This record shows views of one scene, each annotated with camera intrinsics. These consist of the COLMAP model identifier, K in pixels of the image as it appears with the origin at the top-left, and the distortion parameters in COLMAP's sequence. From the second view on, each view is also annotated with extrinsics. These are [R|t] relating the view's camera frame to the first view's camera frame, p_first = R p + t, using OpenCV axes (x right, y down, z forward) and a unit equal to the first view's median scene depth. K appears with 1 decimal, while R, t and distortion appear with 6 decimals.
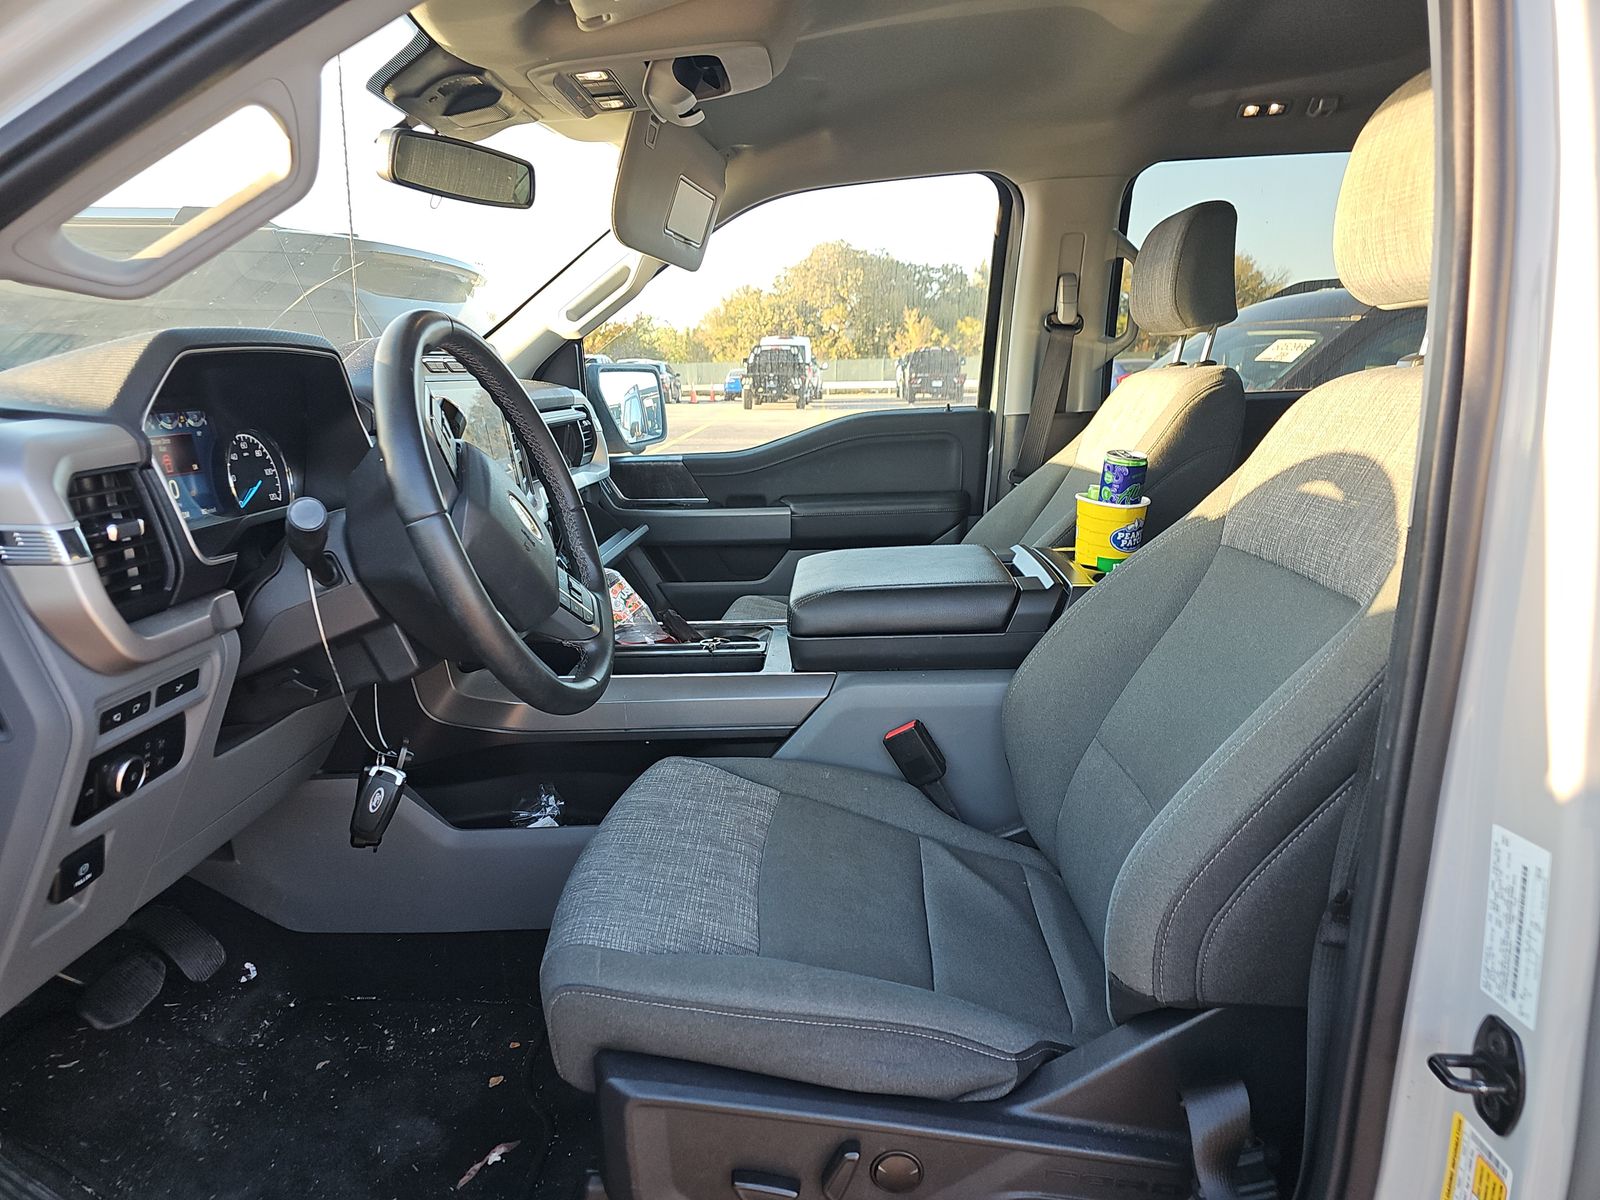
lens RADIAL K [[1070.8, 0, 760.6], [0, 1070.8, 622.4], [0, 0, 1]] dist [0.031829, -0.001990]
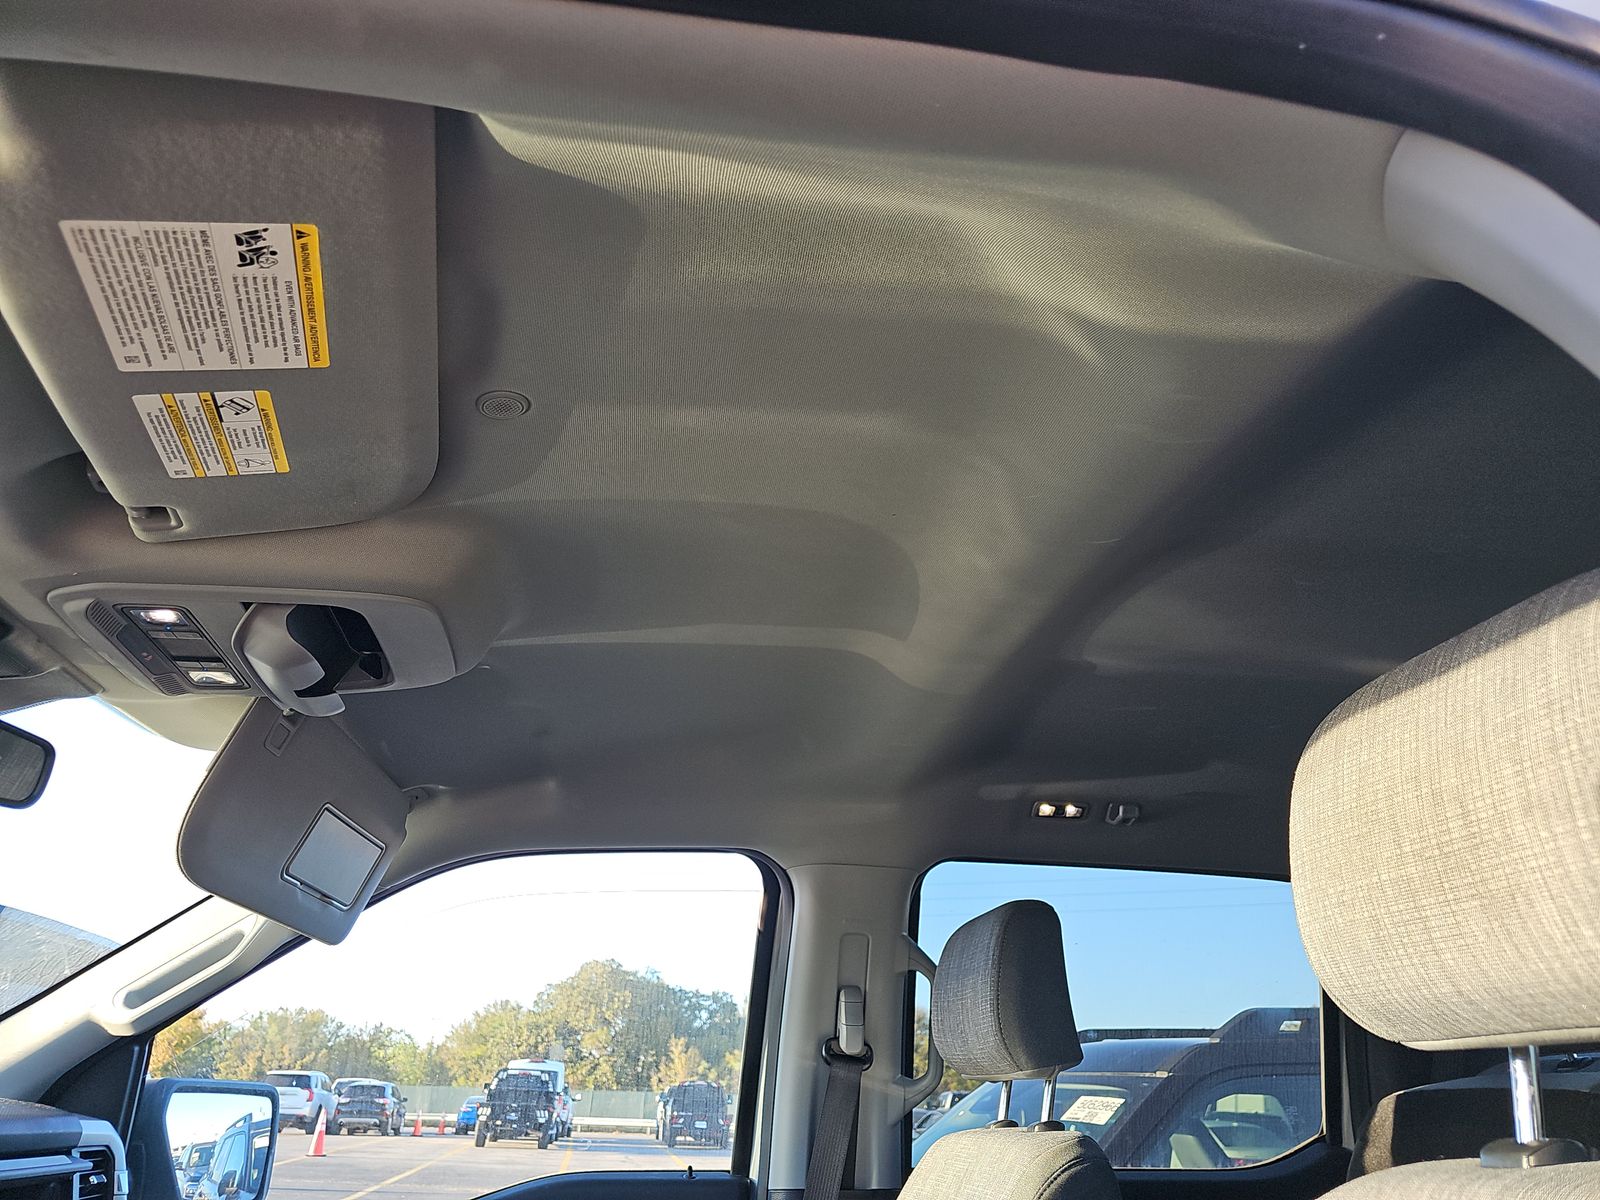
lens RADIAL K [[1081.0, 0, 800.0], [0, 1081.0, 600.0], [0, 0, 1]] dist [0.025600, -0.027025]
pose [[0.970505, 0.141609, 0.195110, 0.059828], [0.009363, 0.786555, -0.617449, -0.062409], [-0.240901, 0.601064, 0.762029, 0.248038]]
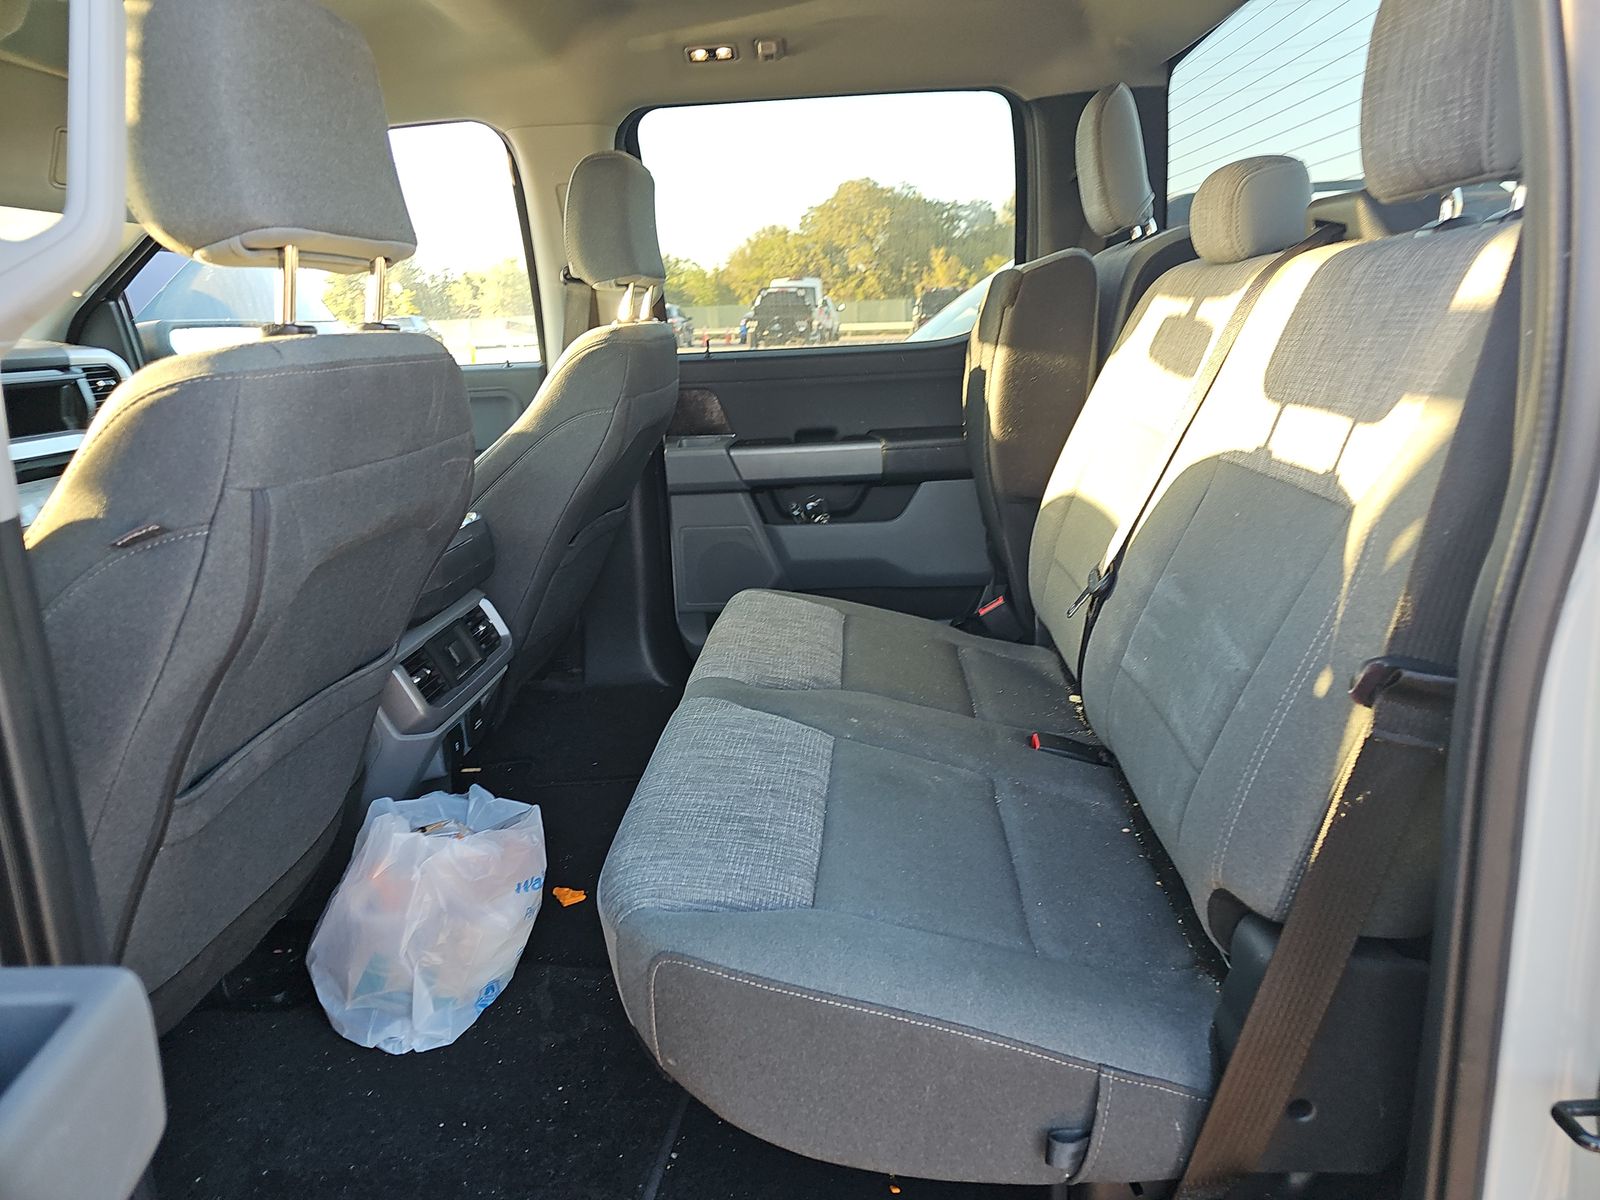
lens RADIAL K [[1081.0, 0, 800.0], [0, 1081.0, 600.0], [0, 0, 1]] dist [0.025600, -0.027025]
pose [[0.999911, -0.008445, -0.010348, 0.466107], [0.008746, 0.999529, 0.029433, -0.017286], [0.010095, -0.029520, 0.999513, 0.027890]]
